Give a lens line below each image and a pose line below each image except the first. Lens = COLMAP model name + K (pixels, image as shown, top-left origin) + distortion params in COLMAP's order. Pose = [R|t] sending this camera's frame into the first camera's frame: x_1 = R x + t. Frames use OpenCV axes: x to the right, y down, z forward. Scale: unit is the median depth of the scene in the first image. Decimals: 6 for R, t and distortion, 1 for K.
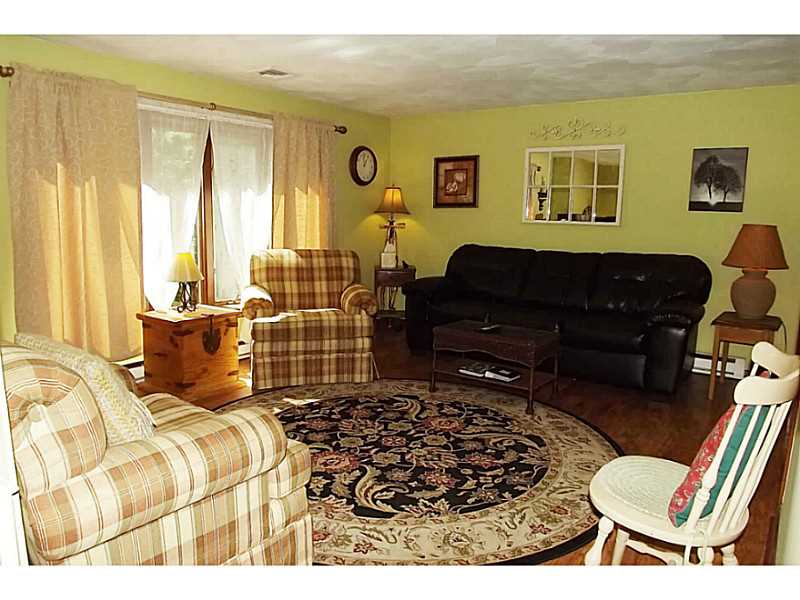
lens RADIAL K [[582.3, 0, 396.9], [0, 582.3, 300.4], [0, 0, 1]] dist [-0.054589, -0.000897]
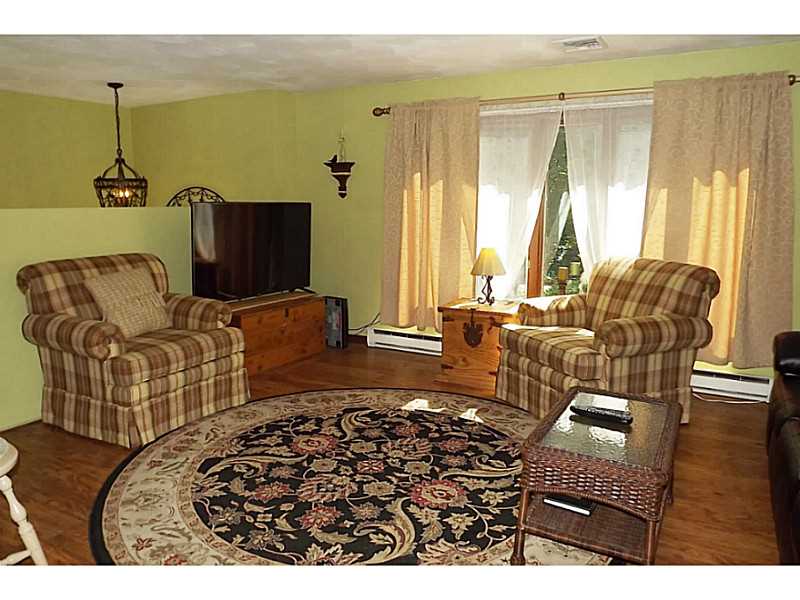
lens RADIAL K [[582.3, 0, 397.7], [0, 582.3, 299.4], [0, 0, 1]] dist [-0.054589, -0.000897]
pose [[0.106838, 0.144467, -0.983725, 0.754826], [-0.149299, 0.980501, 0.127779, -0.114806], [0.983003, 0.133218, 0.126323, 0.811957]]
